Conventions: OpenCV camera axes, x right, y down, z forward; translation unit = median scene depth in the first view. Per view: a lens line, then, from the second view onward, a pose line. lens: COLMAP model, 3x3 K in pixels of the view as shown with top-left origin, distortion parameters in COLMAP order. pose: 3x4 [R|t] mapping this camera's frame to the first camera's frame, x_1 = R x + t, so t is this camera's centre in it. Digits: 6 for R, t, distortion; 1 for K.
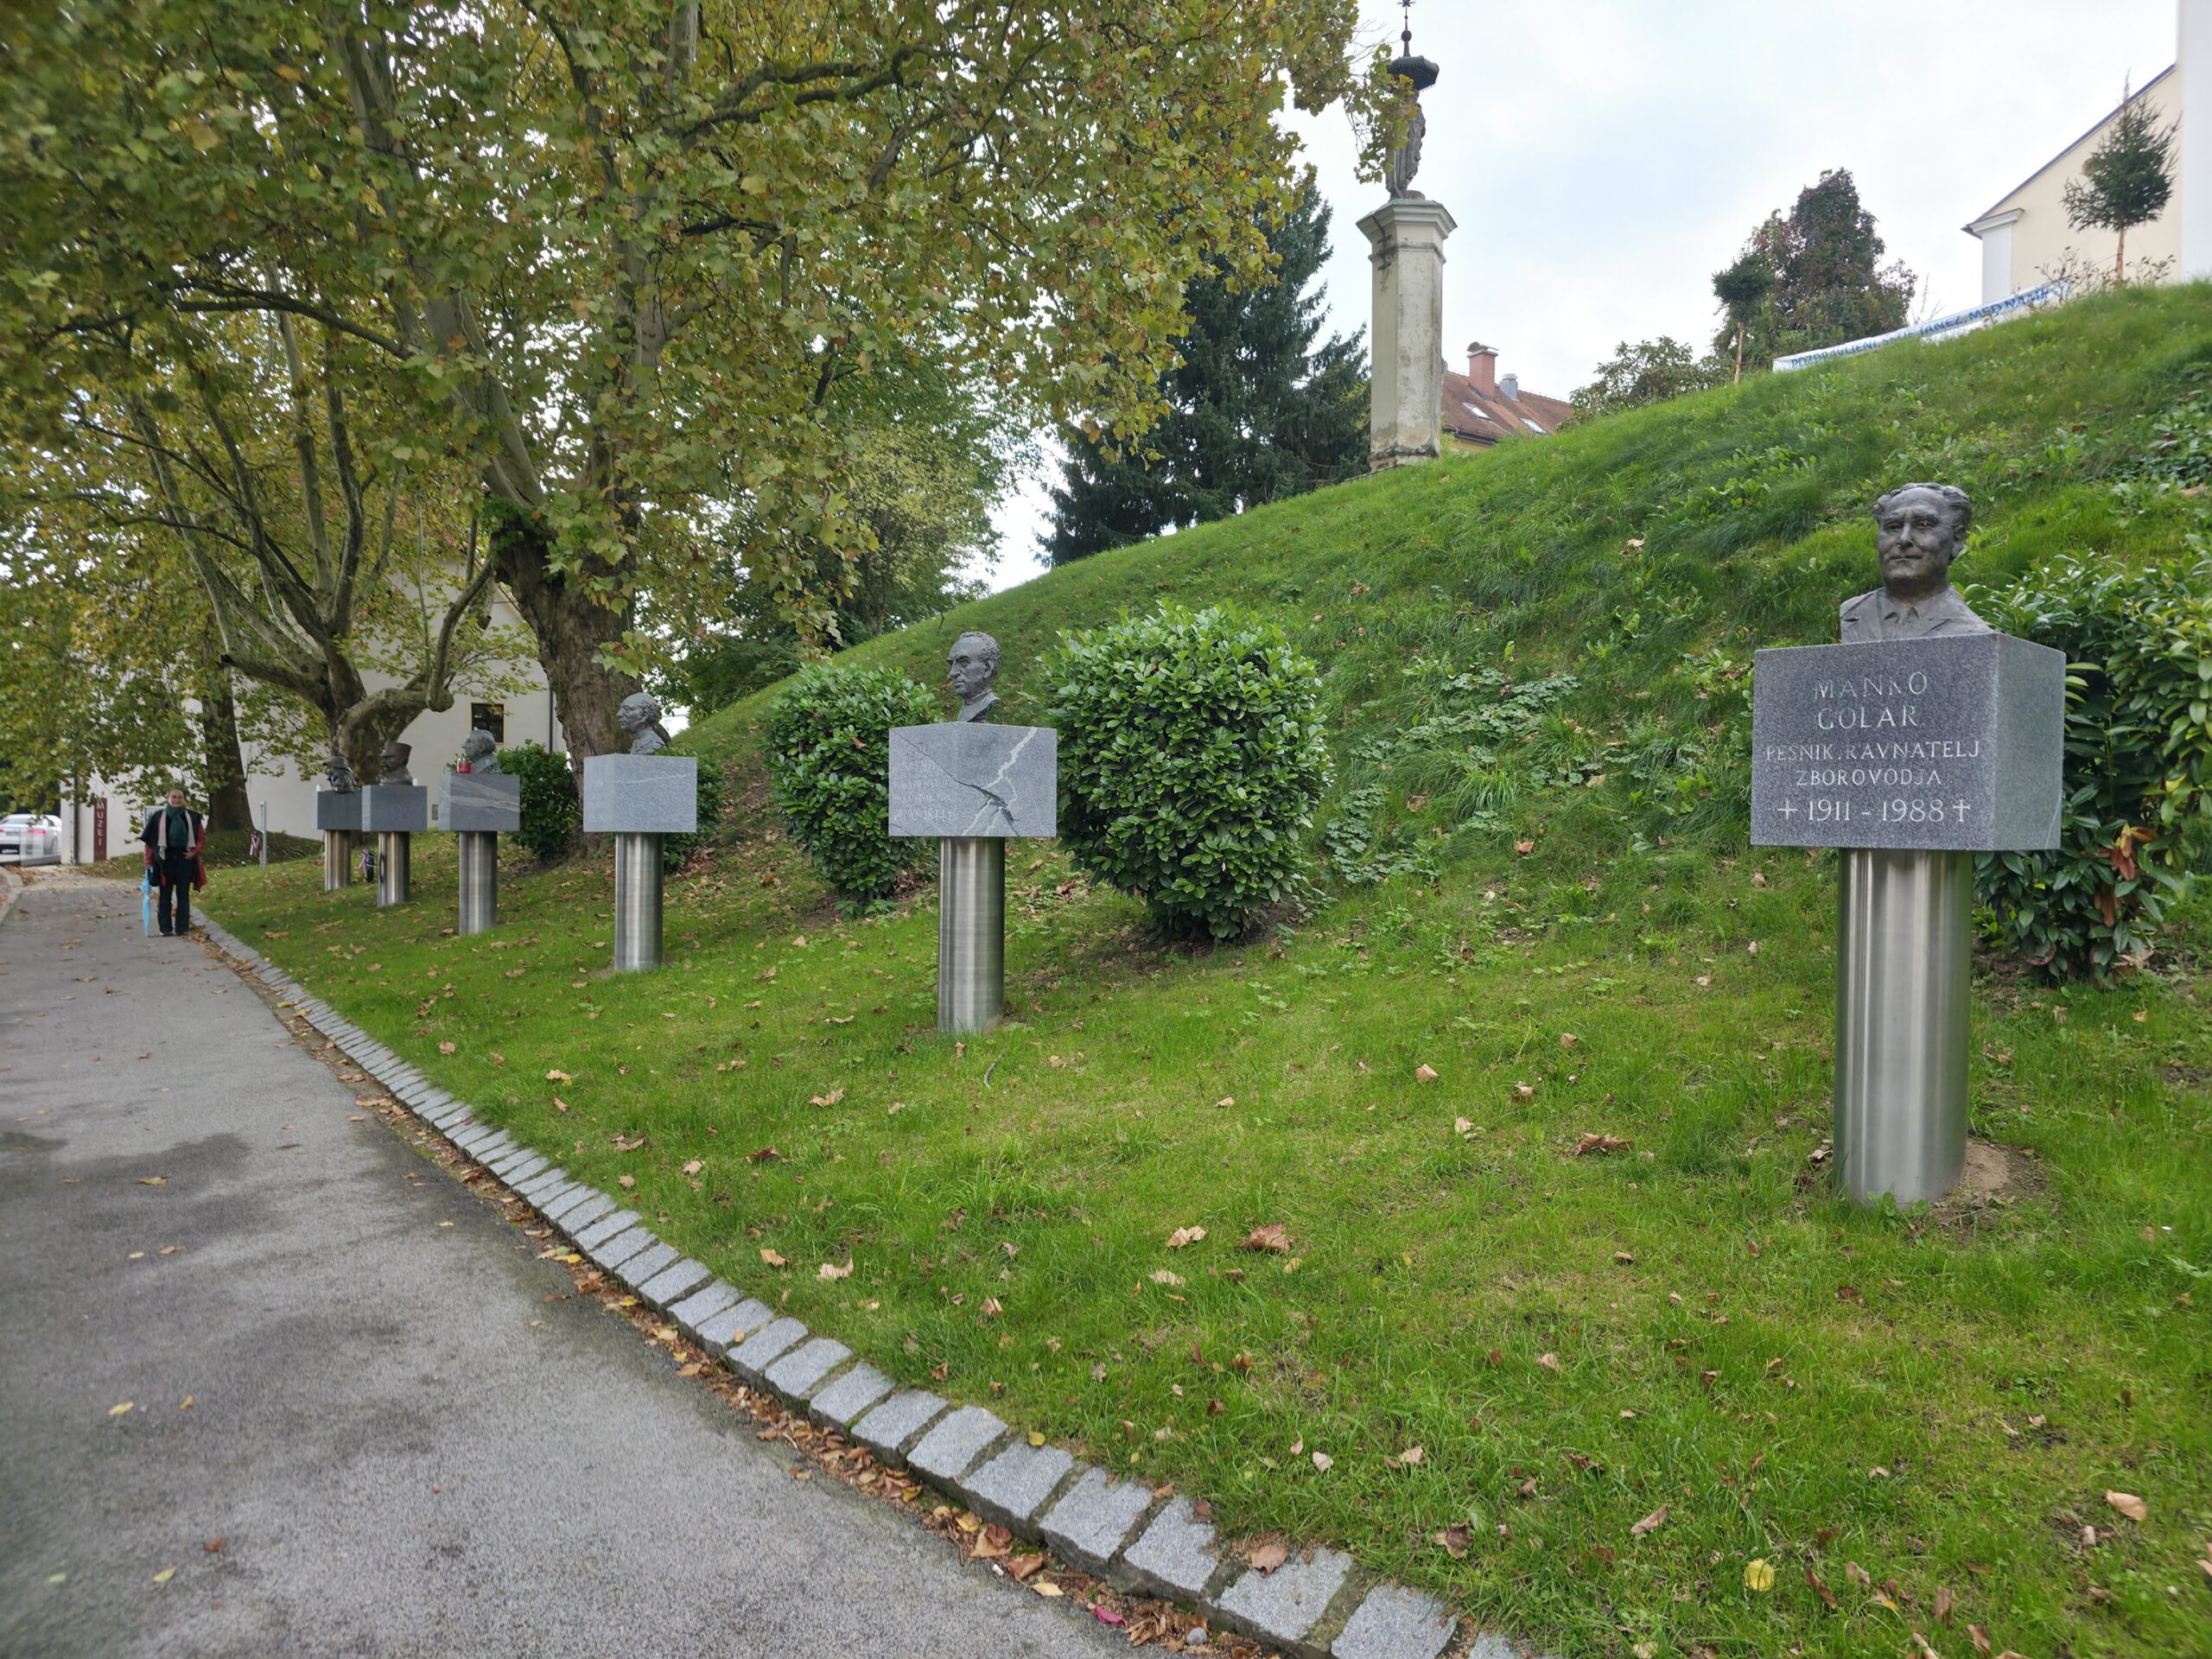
lens RADIAL K [[1491.1, 0, 1106.7], [0, 1491.1, 828.4], [0, 0, 1]] dist [-0.001644, -0.000208]
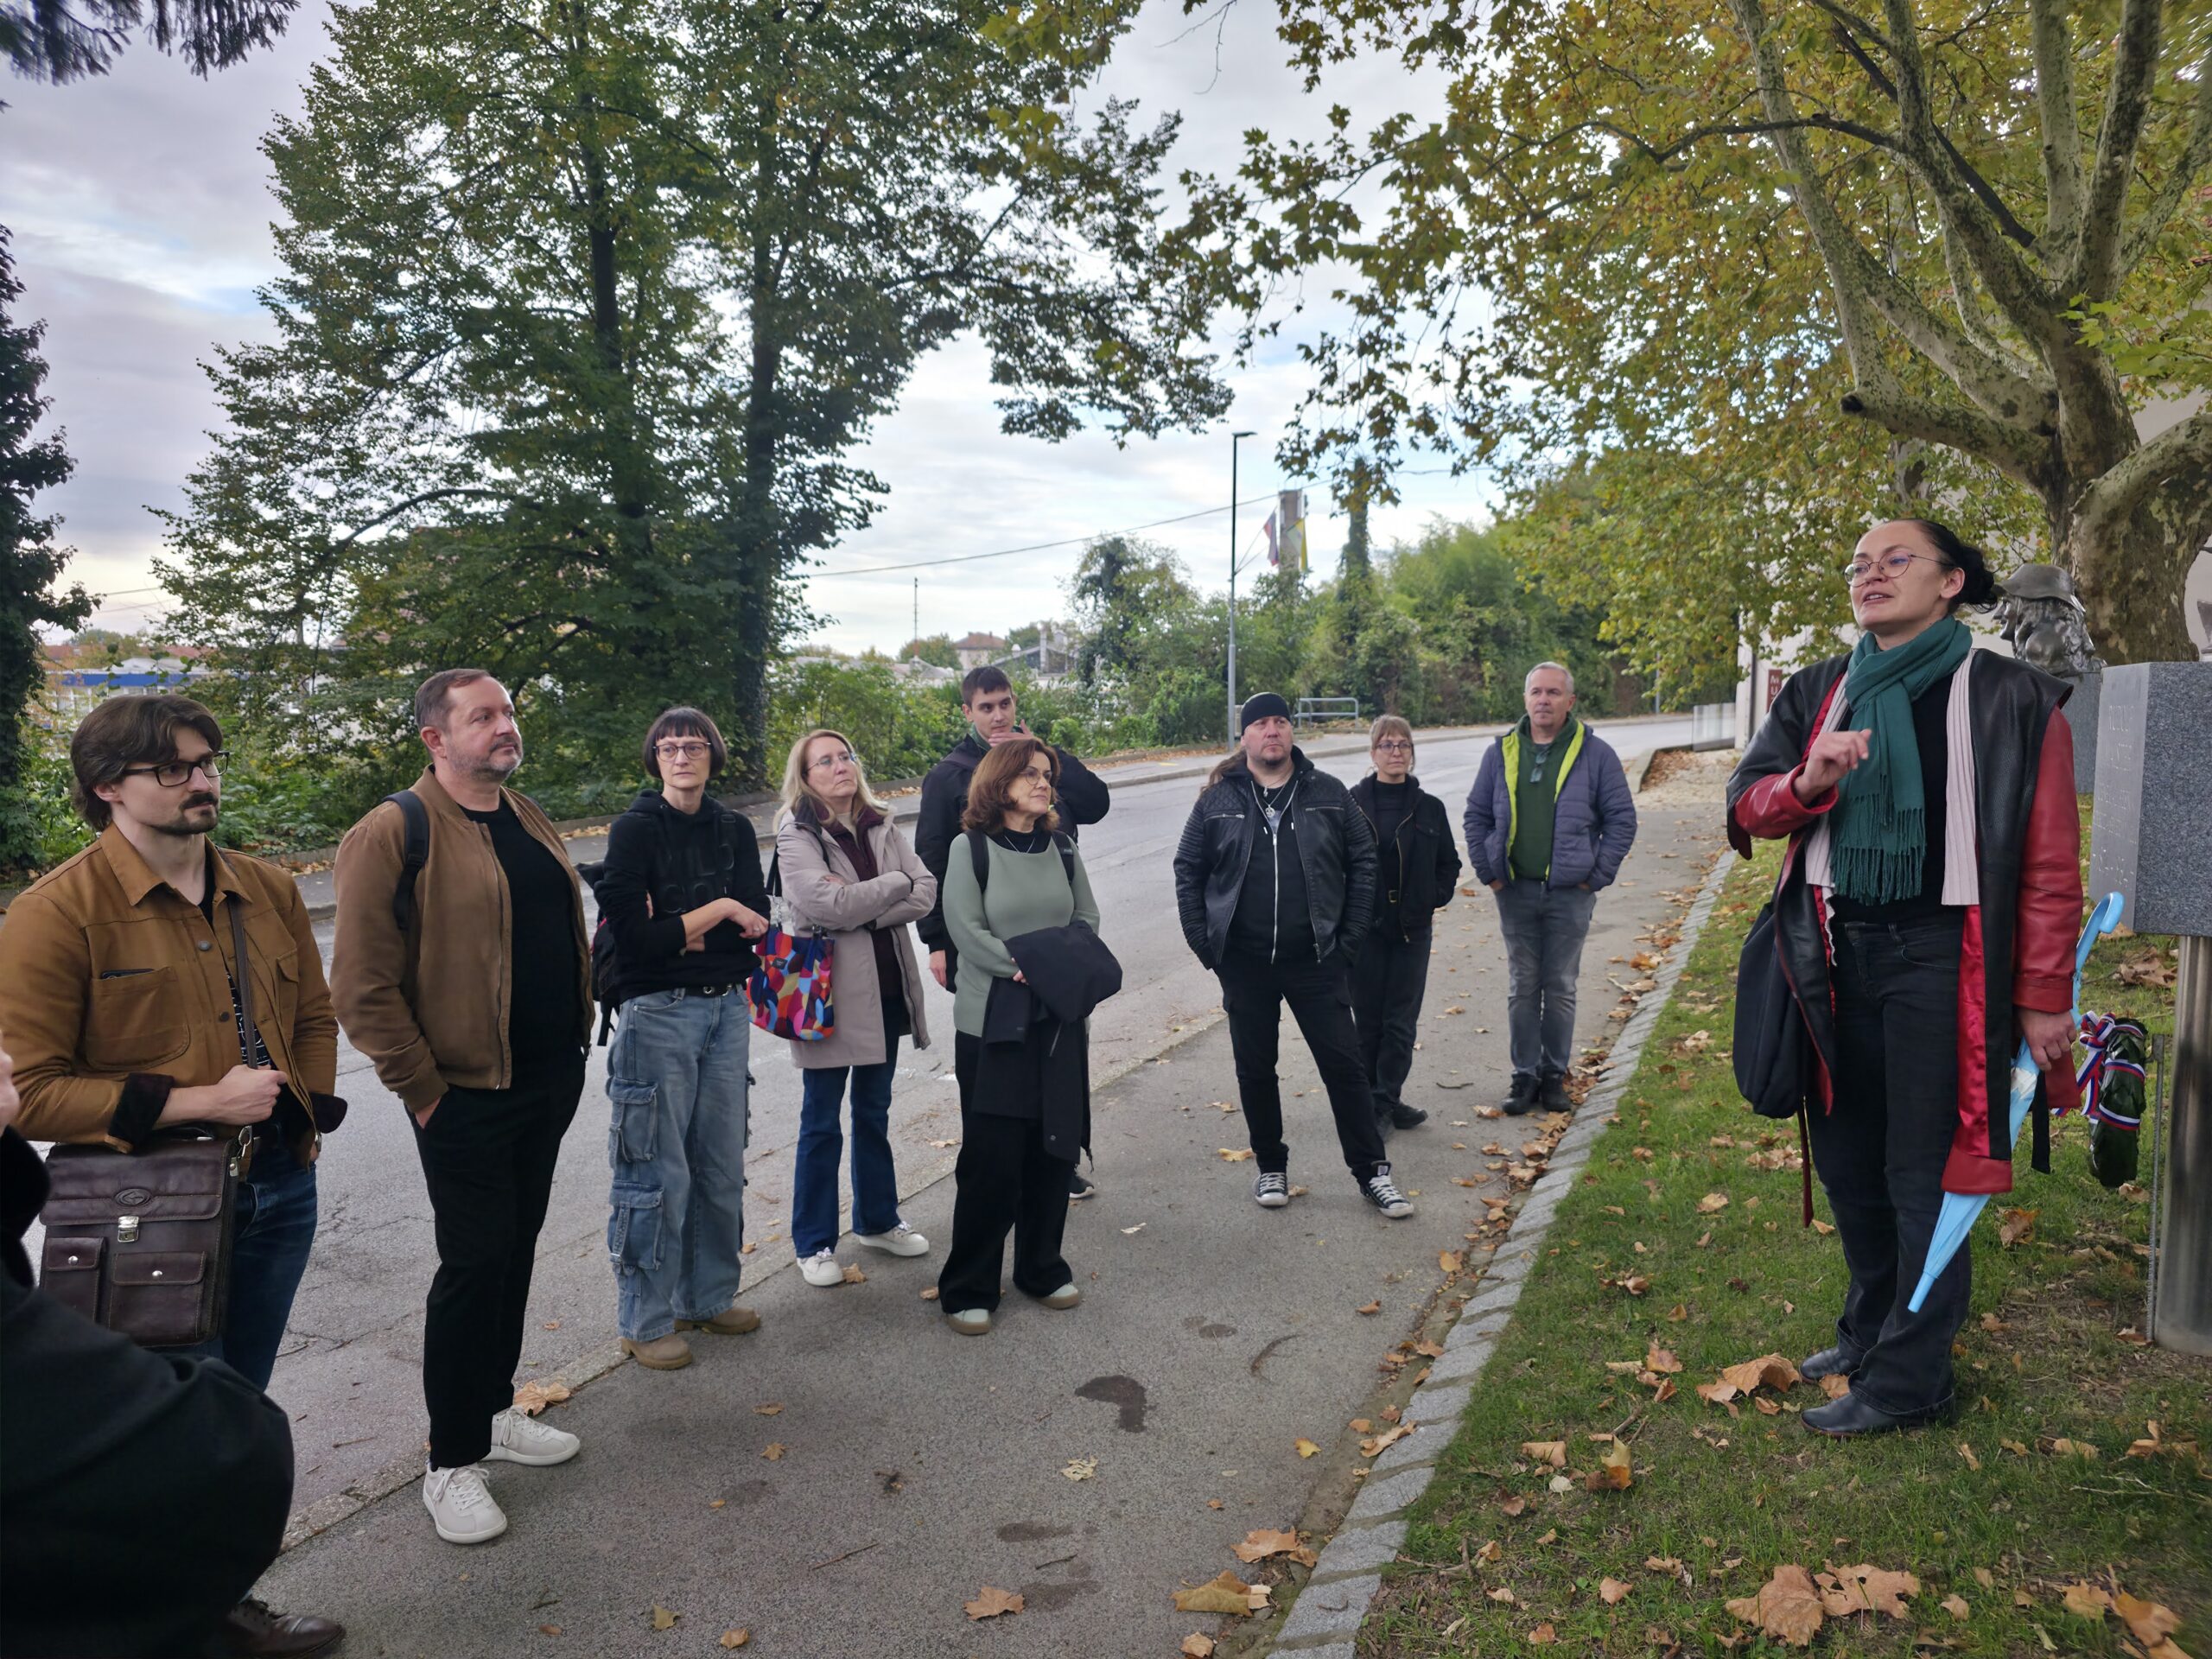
lens RADIAL K [[1491.1, 0, 1107.1], [0, 1491.1, 824.8], [0, 0, 1]] dist [-0.001644, -0.000208]
pose [[0.480477, 0.085398, -0.872840, -0.239390], [-0.013918, 0.995865, 0.089773, -0.010068], [0.876897, -0.030986, 0.479678, 0.497150]]
